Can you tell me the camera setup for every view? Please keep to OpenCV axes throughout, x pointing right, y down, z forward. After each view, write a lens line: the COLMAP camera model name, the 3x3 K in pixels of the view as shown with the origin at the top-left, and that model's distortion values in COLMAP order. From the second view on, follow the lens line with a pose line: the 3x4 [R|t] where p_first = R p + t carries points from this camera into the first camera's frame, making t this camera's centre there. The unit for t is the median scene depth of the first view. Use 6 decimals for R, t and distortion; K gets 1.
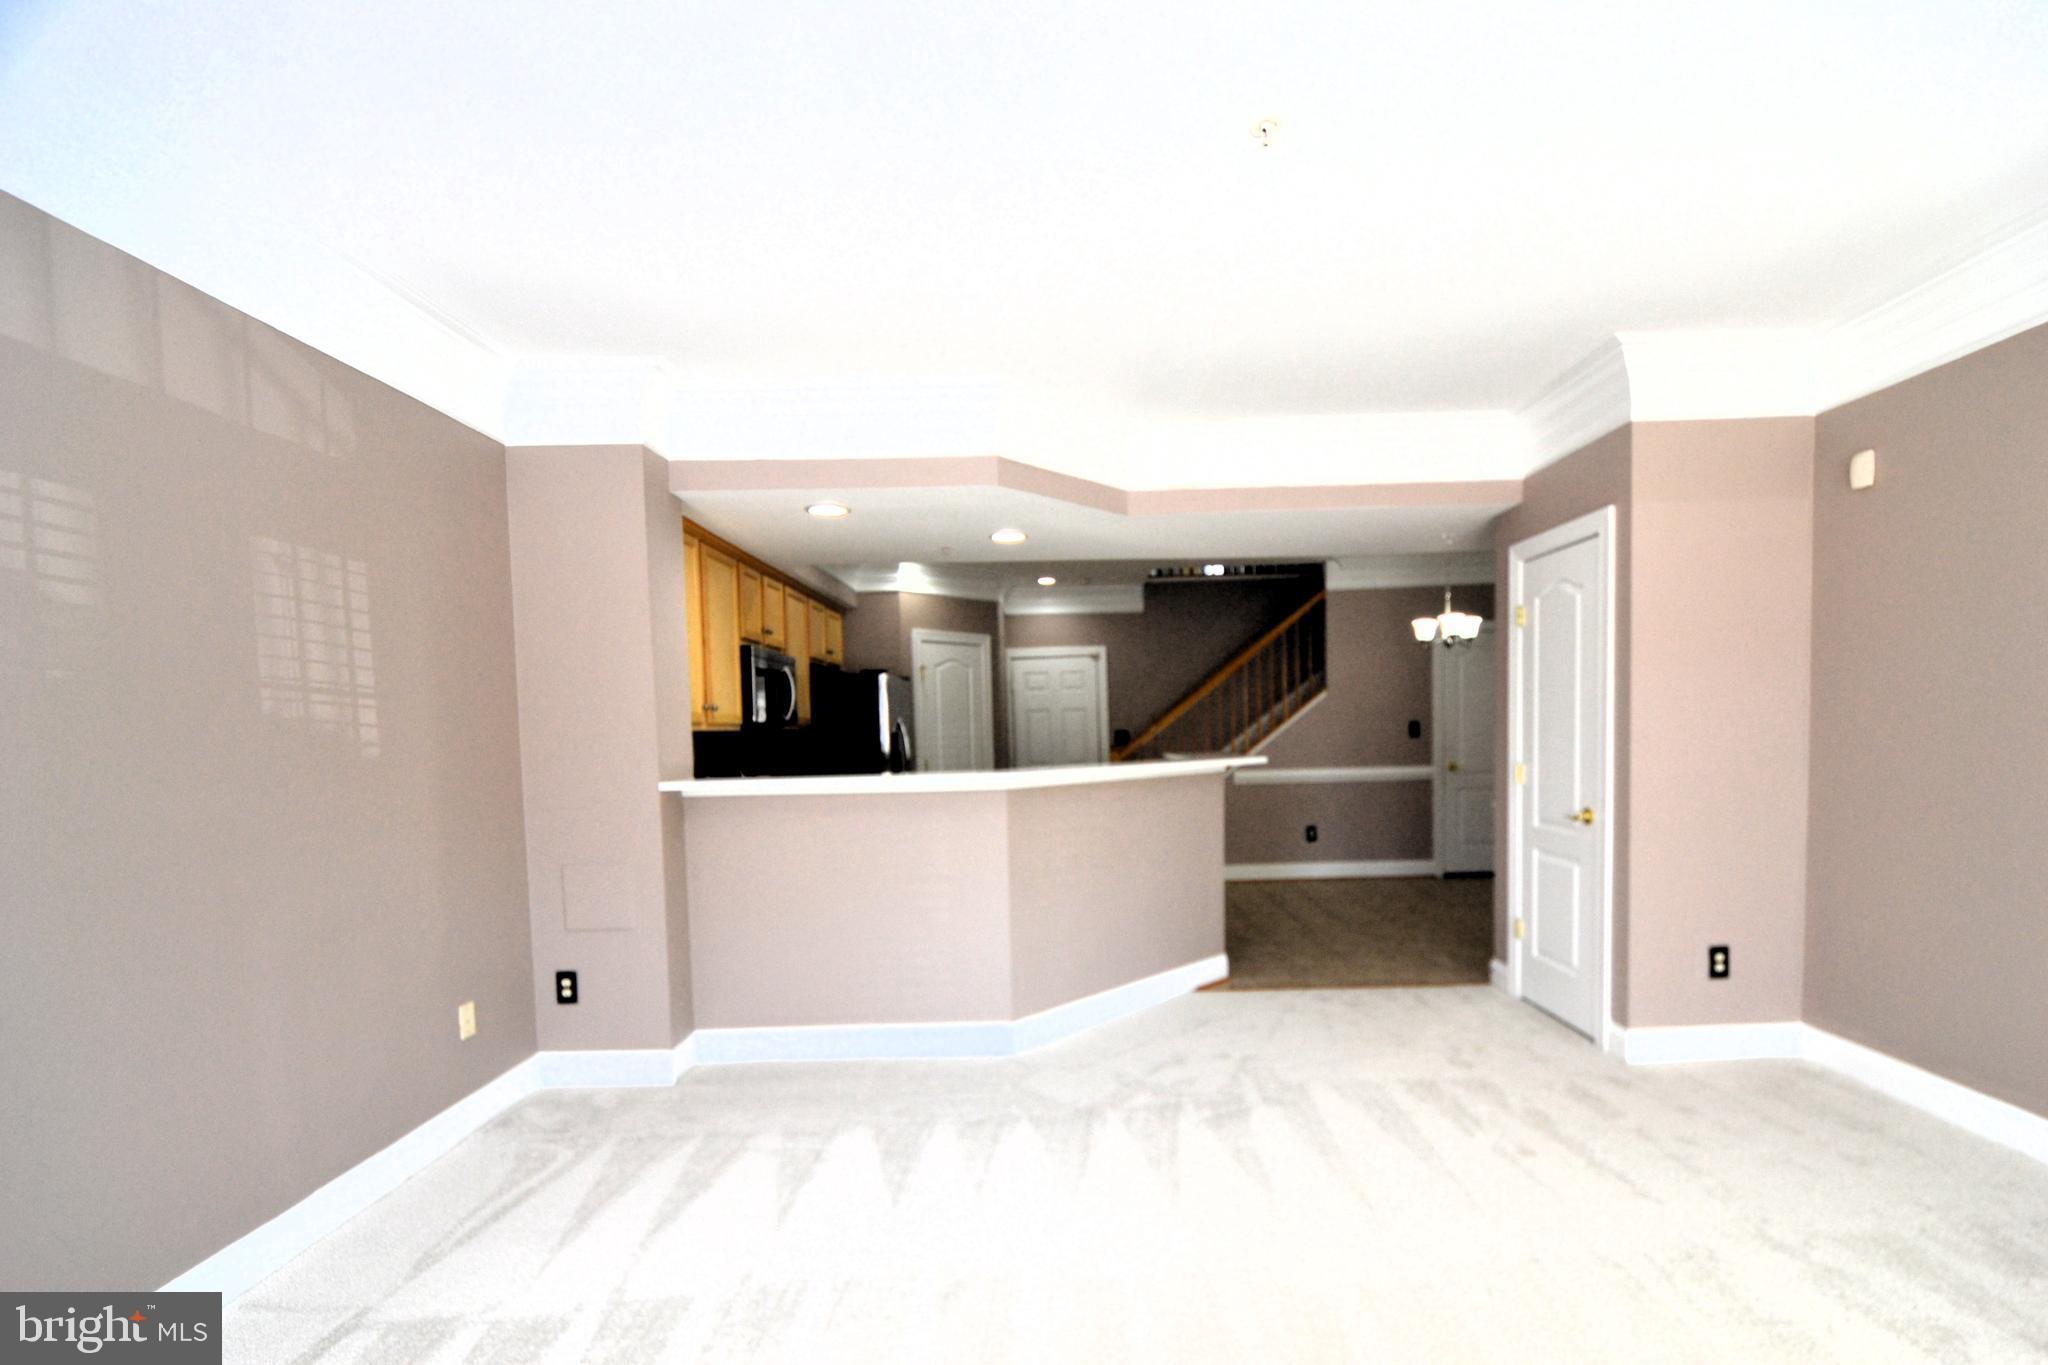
lens RADIAL K [[894.5, 0, 1028.6], [0, 894.5, 772.0], [0, 0, 1]] dist [0.007000, -0.015330]
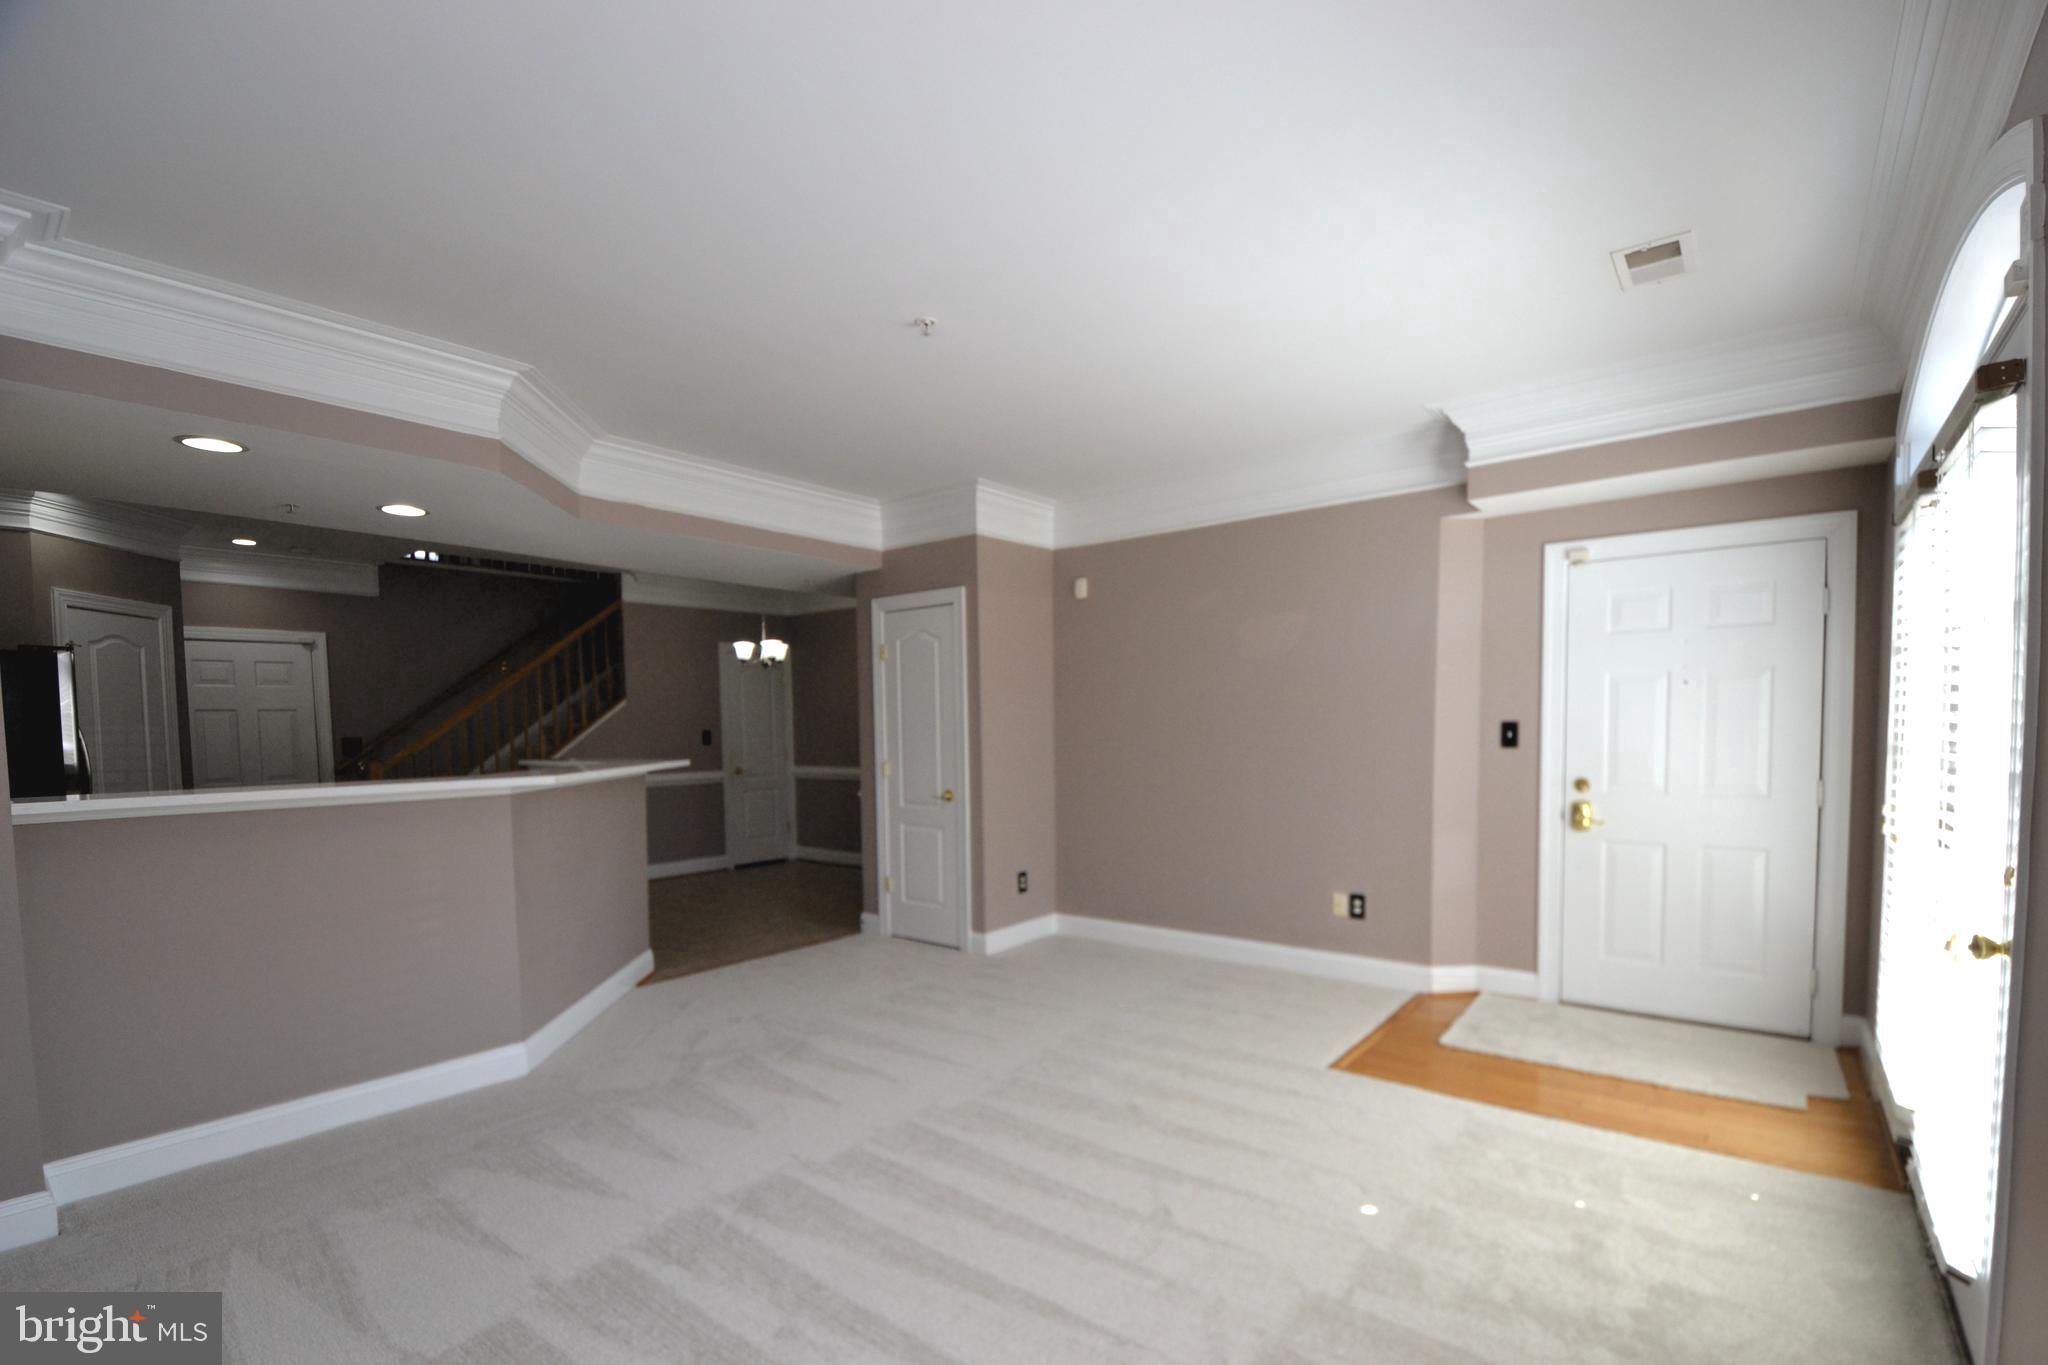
lens RADIAL K [[894.5, 0, 1057.6], [0, 894.5, 761.7], [0, 0, 1]] dist [0.007000, -0.015330]
pose [[0.611471, -0.015221, 0.791120, -0.317800], [0.034581, 0.999374, -0.007500, 0.008634], [-0.790511, 0.031944, 0.611615, -0.023861]]
